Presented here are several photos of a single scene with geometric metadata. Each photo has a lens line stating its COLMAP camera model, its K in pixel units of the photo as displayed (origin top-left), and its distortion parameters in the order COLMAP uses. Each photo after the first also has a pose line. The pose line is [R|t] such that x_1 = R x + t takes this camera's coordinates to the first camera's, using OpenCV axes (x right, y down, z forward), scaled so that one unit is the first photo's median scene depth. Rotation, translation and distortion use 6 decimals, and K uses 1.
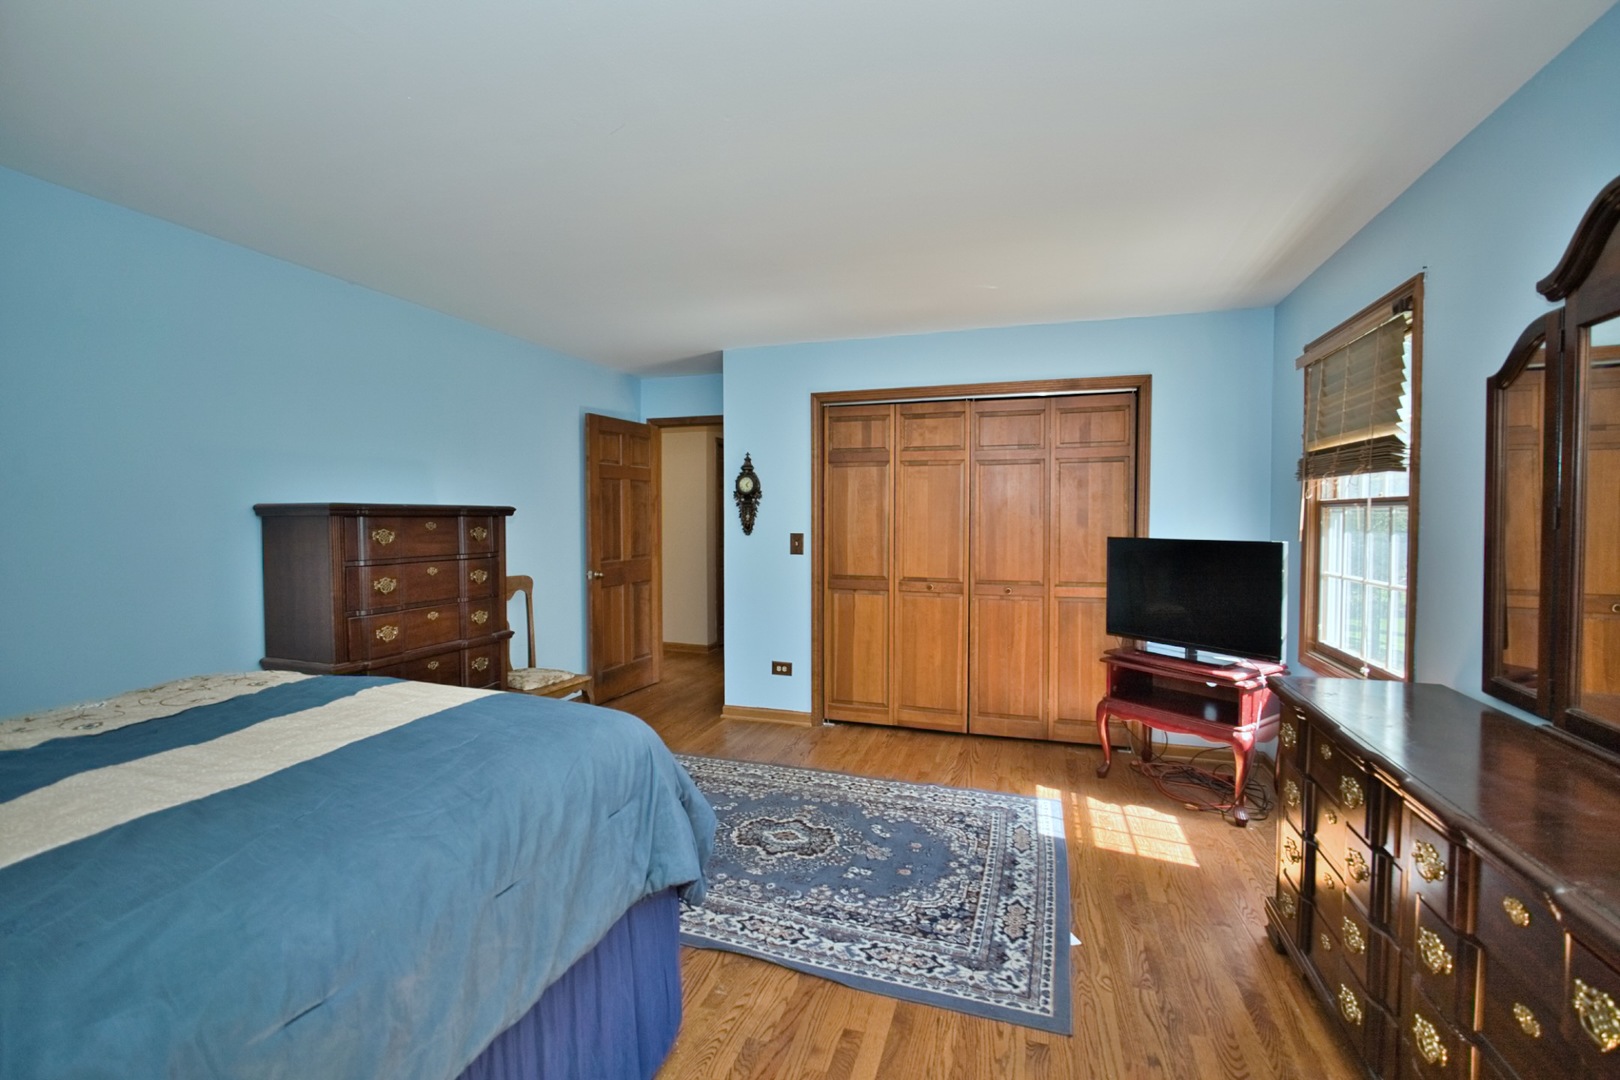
lens RADIAL K [[698.2, 0, 804.5], [0, 698.2, 536.2], [0, 0, 1]] dist [-0.002115, -0.000326]
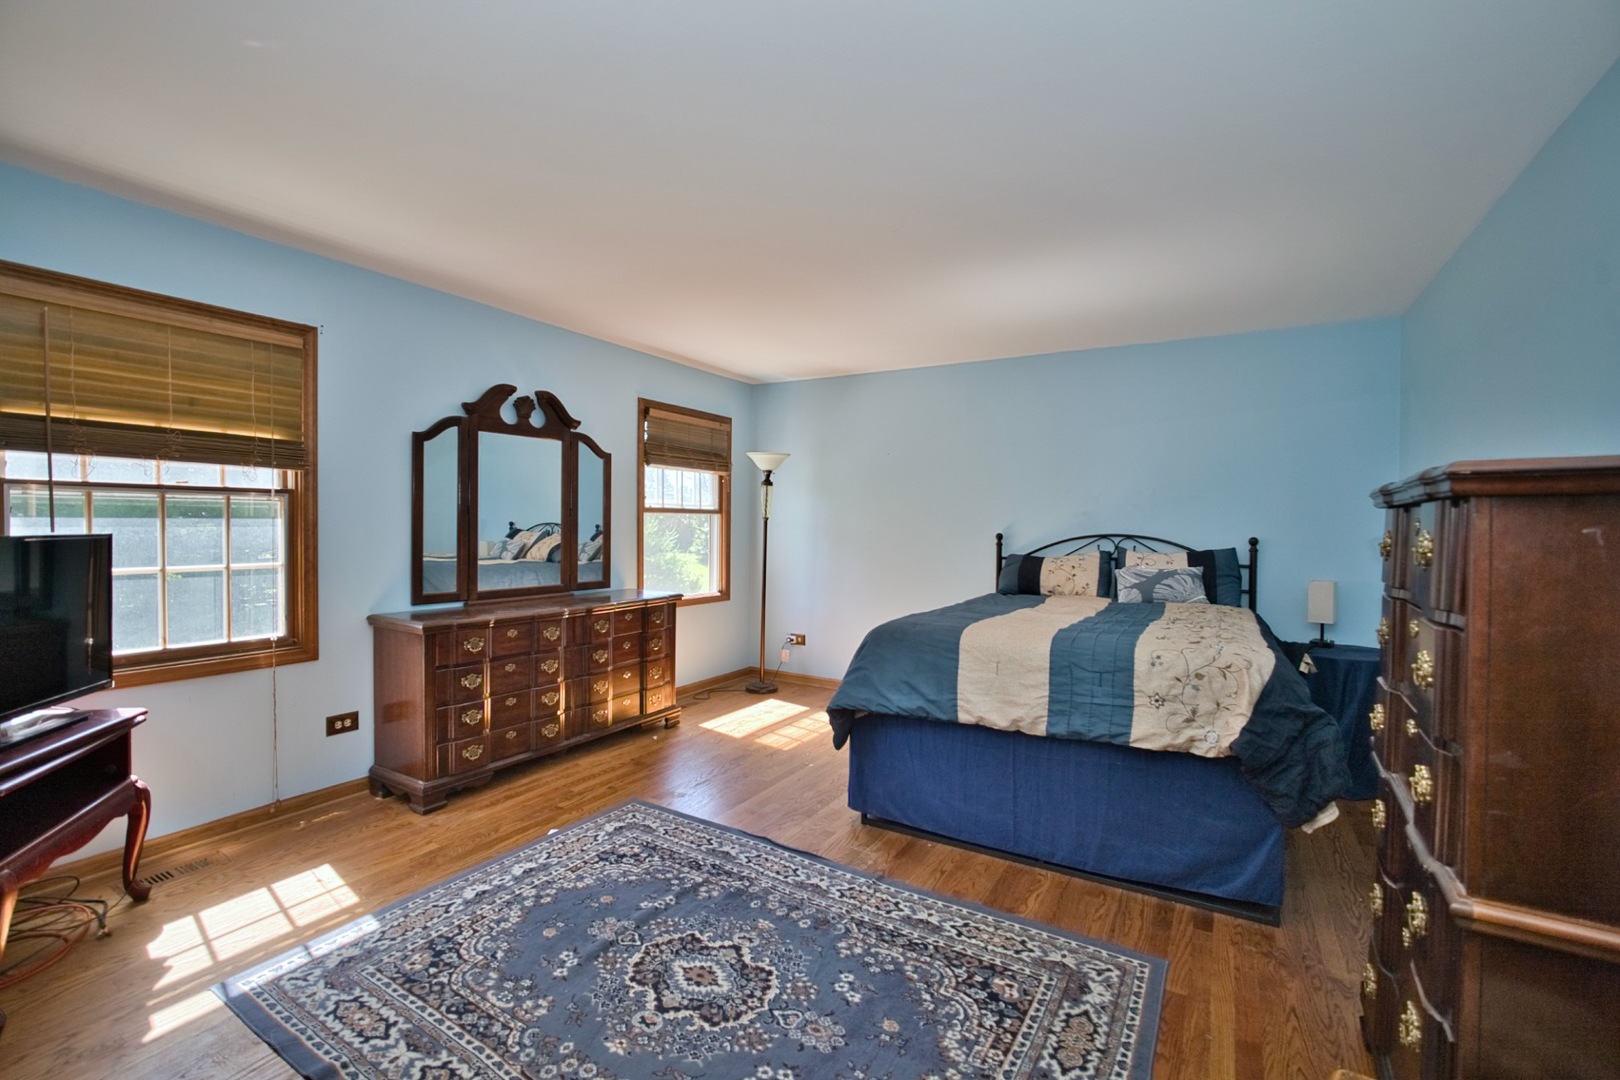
lens RADIAL K [[698.2, 0, 804.5], [0, 698.2, 536.2], [0, 0, 1]] dist [-0.002115, -0.000326]
pose [[-0.974604, -0.015310, 0.223413, -0.291489], [-0.004370, 0.998770, 0.049381, -0.034246], [-0.223894, 0.047151, -0.973472, 1.742598]]
